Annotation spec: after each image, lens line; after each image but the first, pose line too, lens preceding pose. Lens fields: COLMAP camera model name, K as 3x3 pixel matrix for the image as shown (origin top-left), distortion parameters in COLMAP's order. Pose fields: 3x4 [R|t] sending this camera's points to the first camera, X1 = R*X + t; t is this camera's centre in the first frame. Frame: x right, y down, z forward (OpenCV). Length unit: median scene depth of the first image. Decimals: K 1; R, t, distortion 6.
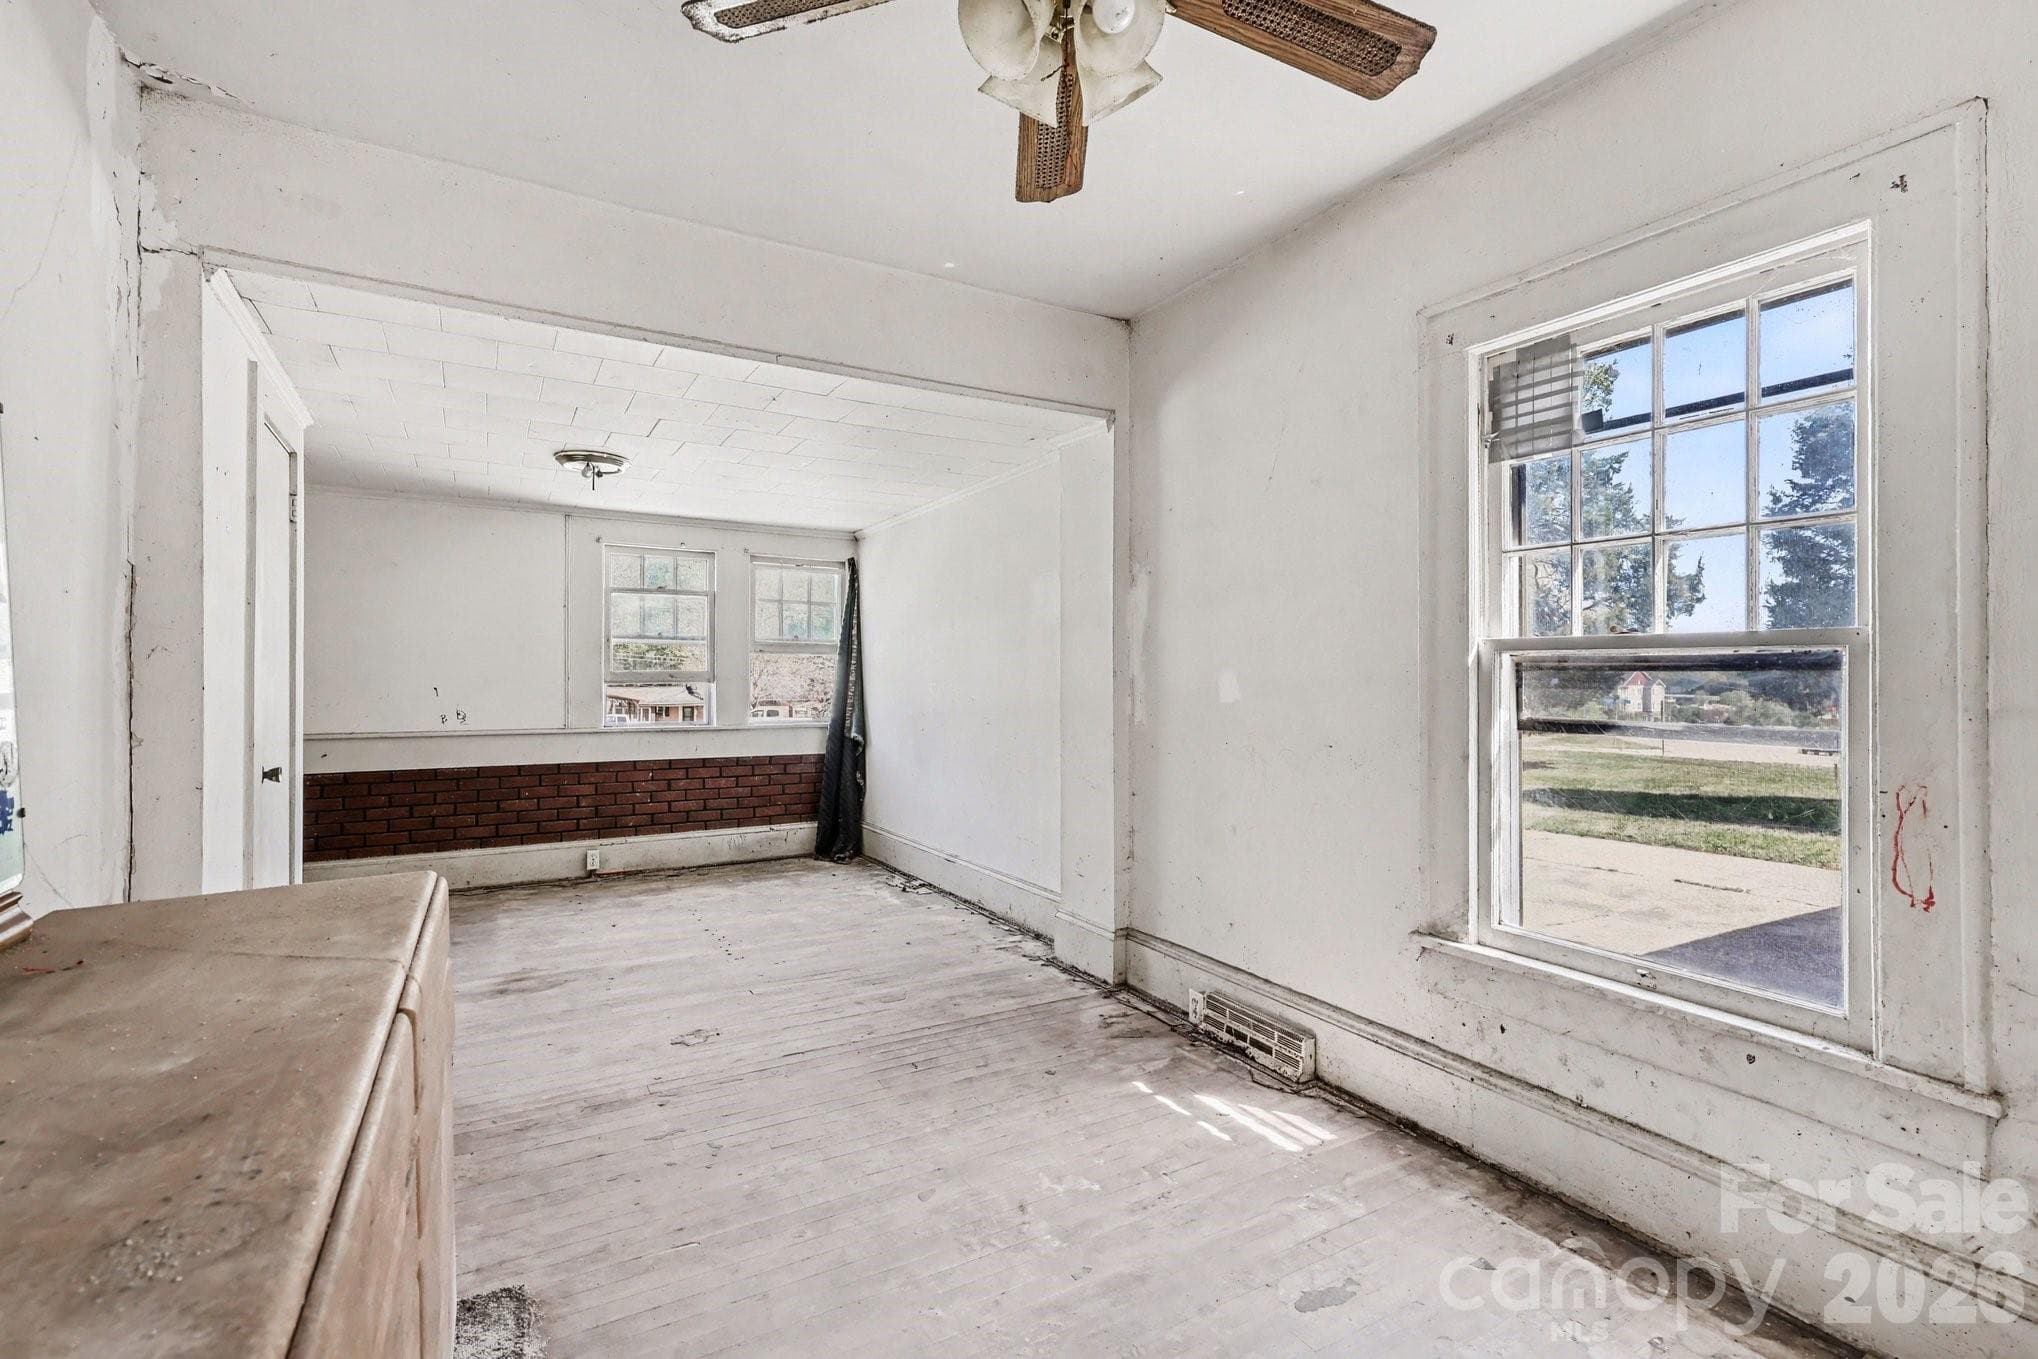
lens RADIAL K [[940.8, 0, 1019.0], [0, 940.8, 679.5], [0, 0, 1]] dist [0.012612, 0.000107]
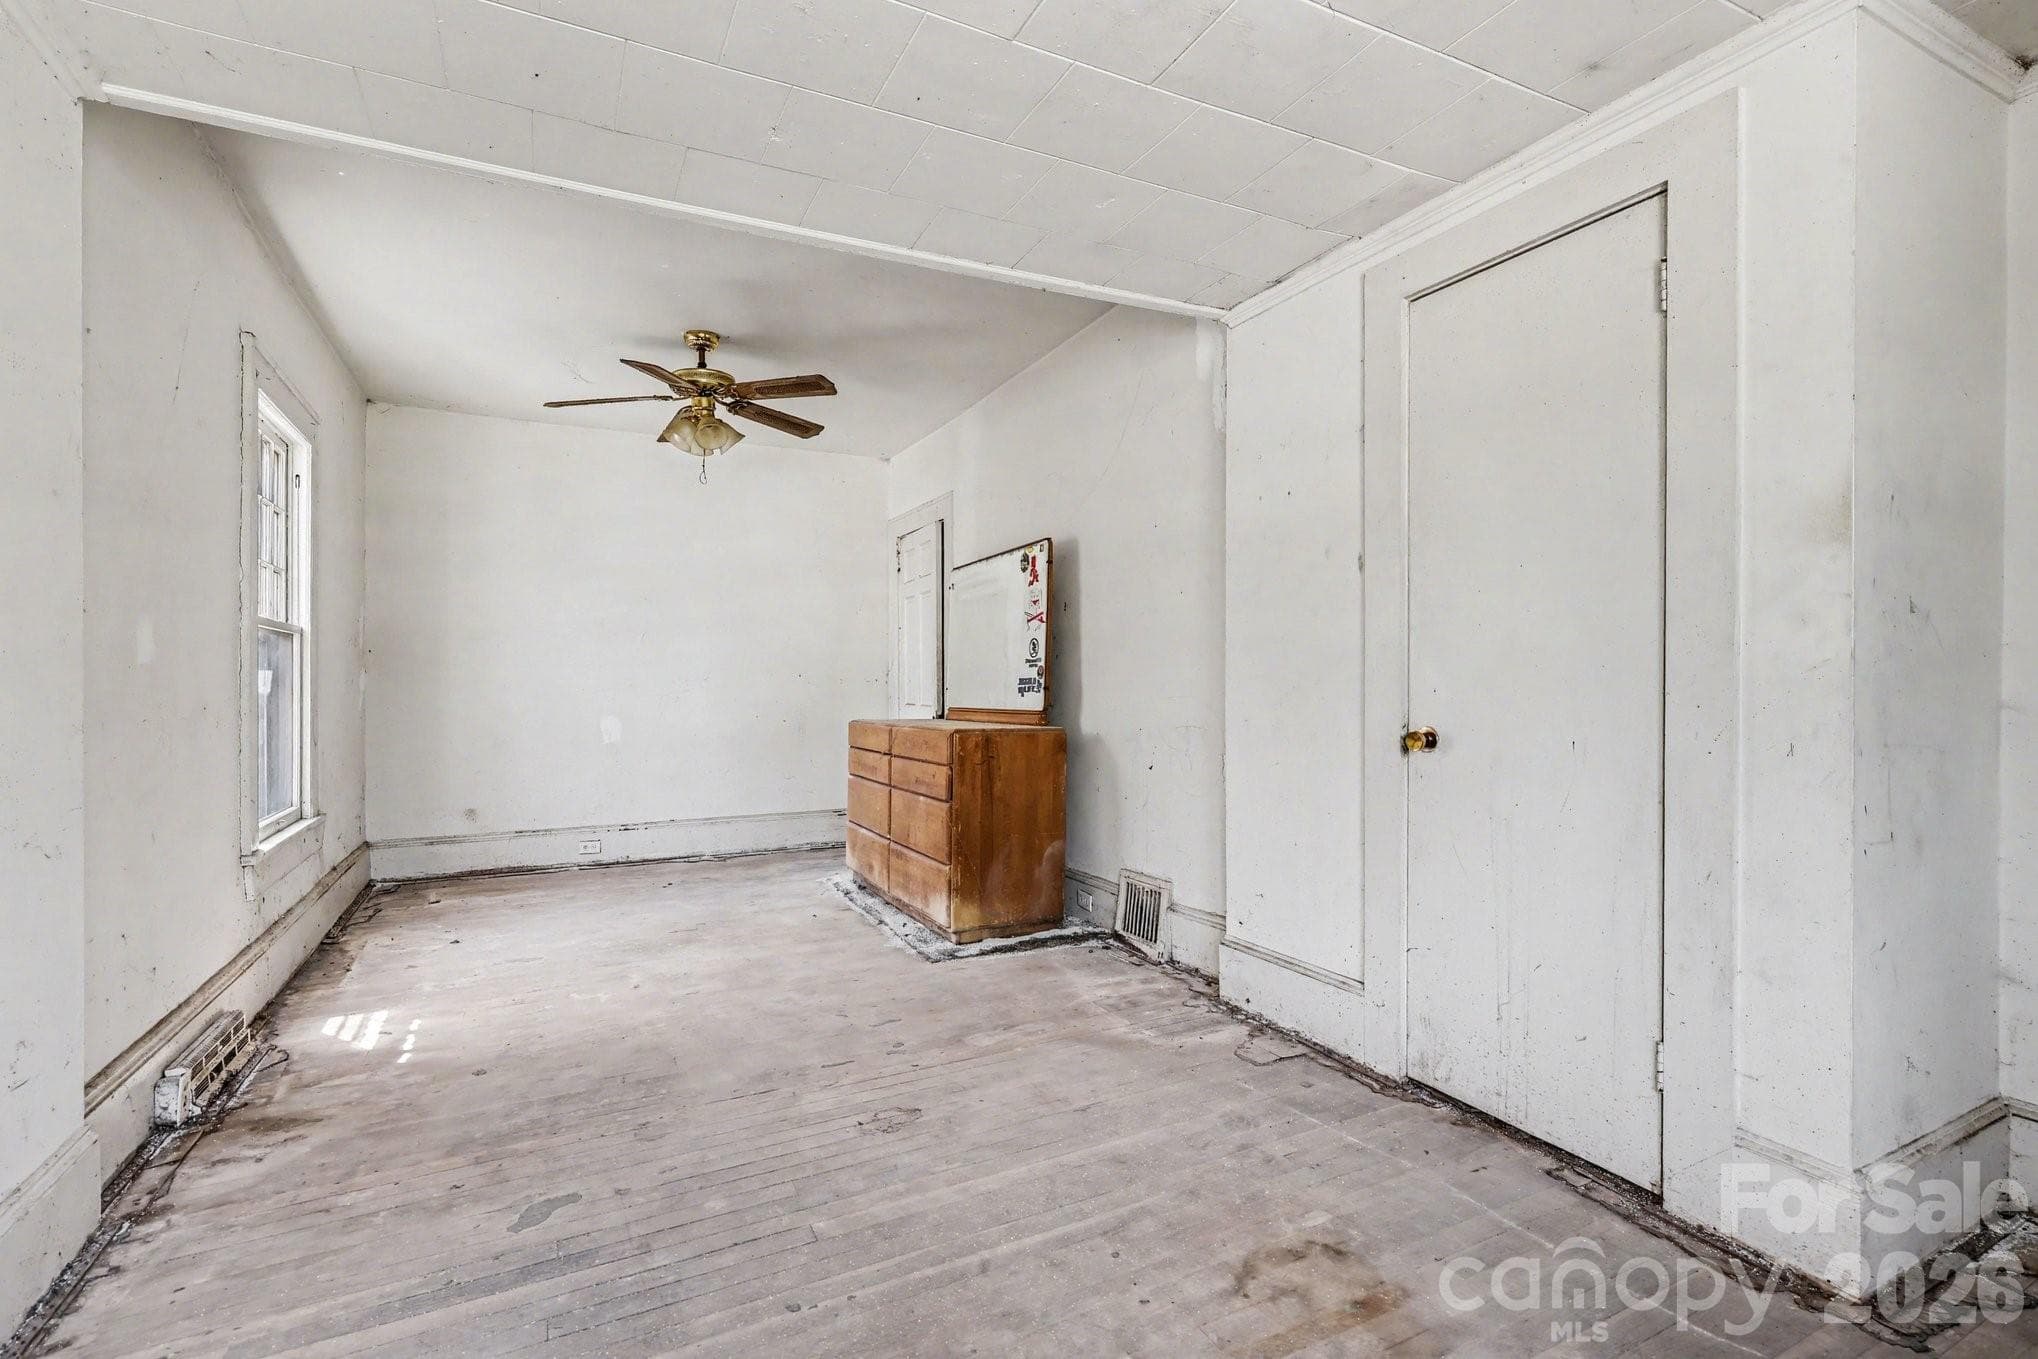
lens RADIAL K [[940.8, 0, 1019.0], [0, 940.8, 679.5], [0, 0, 1]] dist [0.012612, 0.000107]
pose [[-0.998219, 0.019739, 0.056287, -0.530401], [0.020528, 0.999699, 0.013463, 0.045855], [-0.056004, 0.014595, -0.998324, 1.848448]]
